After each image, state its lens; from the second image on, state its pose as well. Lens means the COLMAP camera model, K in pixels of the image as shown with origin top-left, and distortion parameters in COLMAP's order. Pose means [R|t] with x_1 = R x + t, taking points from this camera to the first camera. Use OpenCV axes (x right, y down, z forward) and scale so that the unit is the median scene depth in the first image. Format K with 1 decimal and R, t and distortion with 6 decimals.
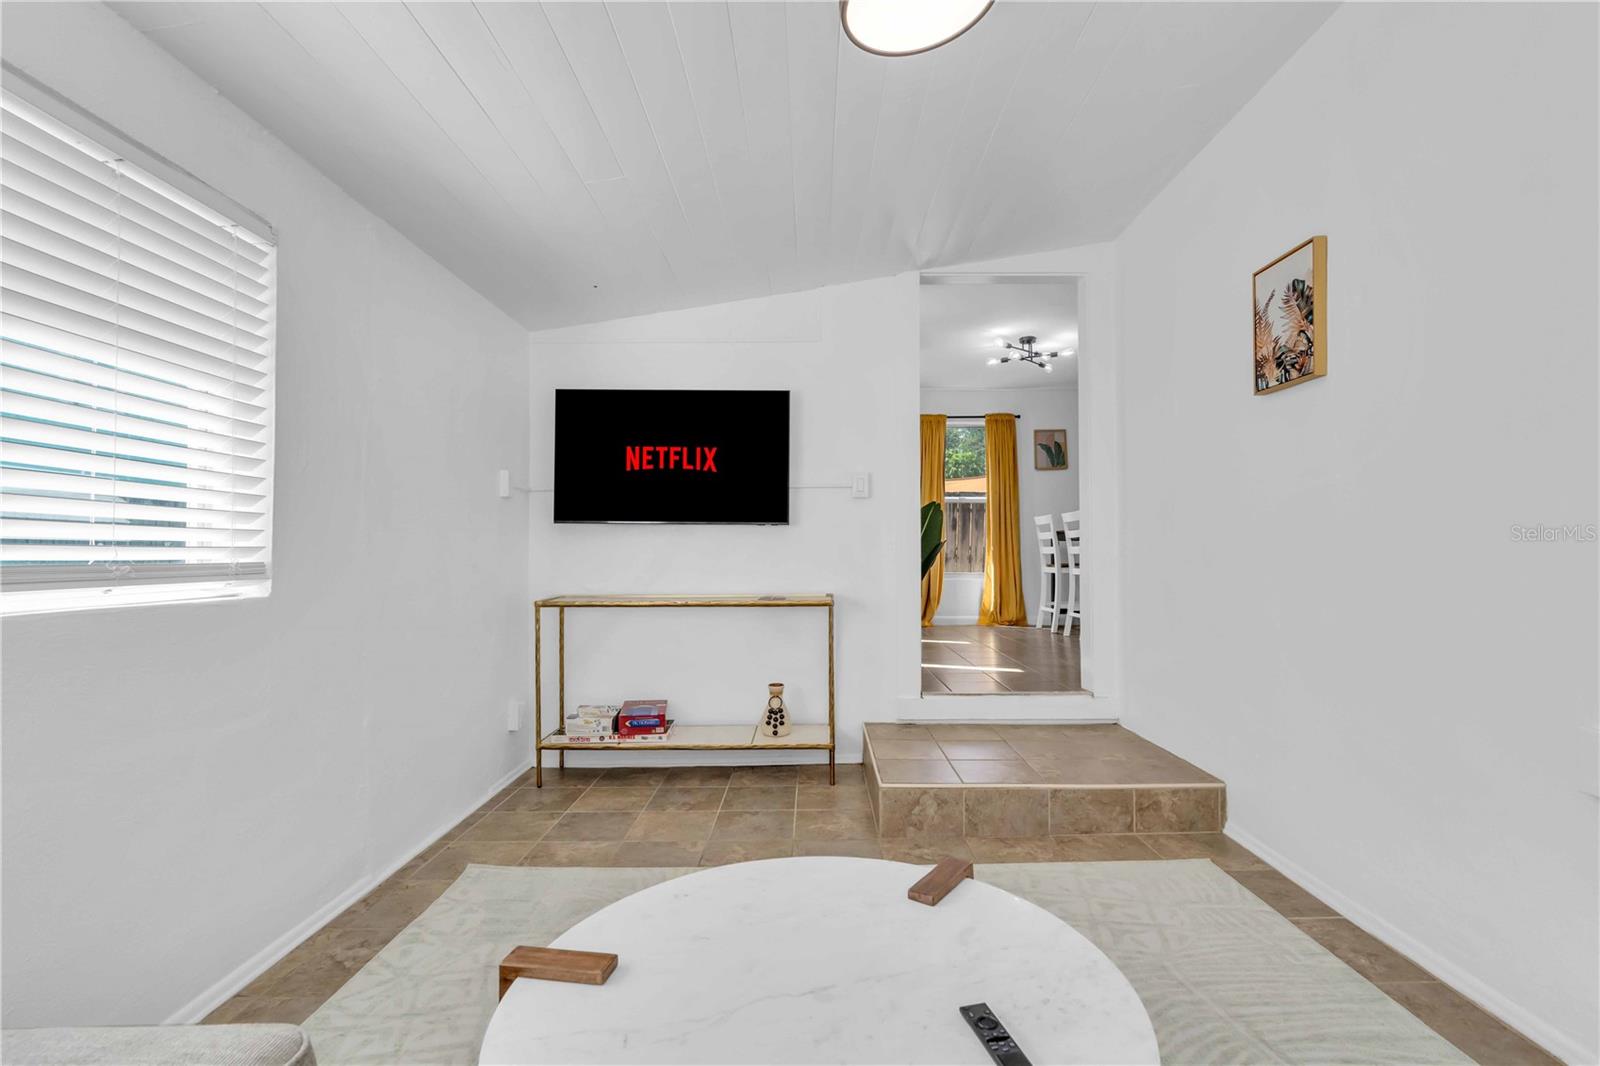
lens RADIAL K [[762.4, 0, 810.3], [0, 762.4, 553.4], [0, 0, 1]] dist [-0.007480, 0.000714]
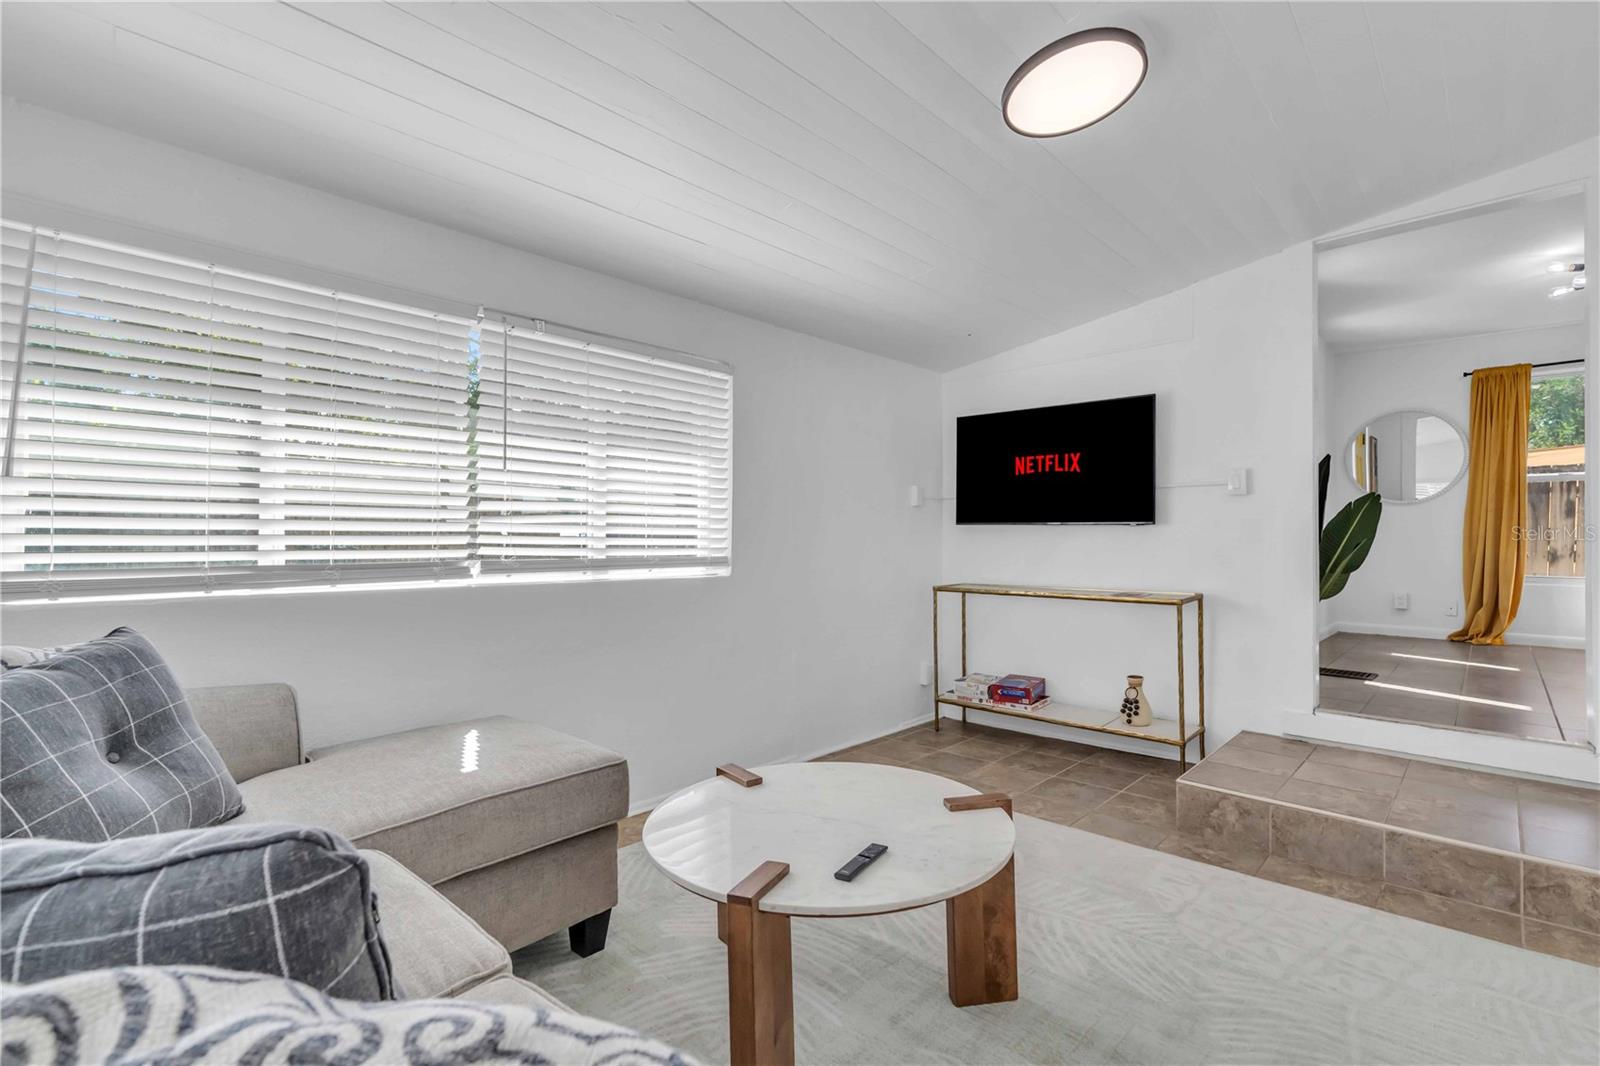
lens RADIAL K [[806.0, 0, 797.6], [0, 806.0, 546.2], [0, 0, 1]] dist [0.003985, 0.001265]
pose [[0.696129, 0.012998, -0.717799, 0.450954], [-0.002146, 0.999869, 0.016025, -0.026102], [0.717913, -0.009615, 0.696066, -0.113632]]
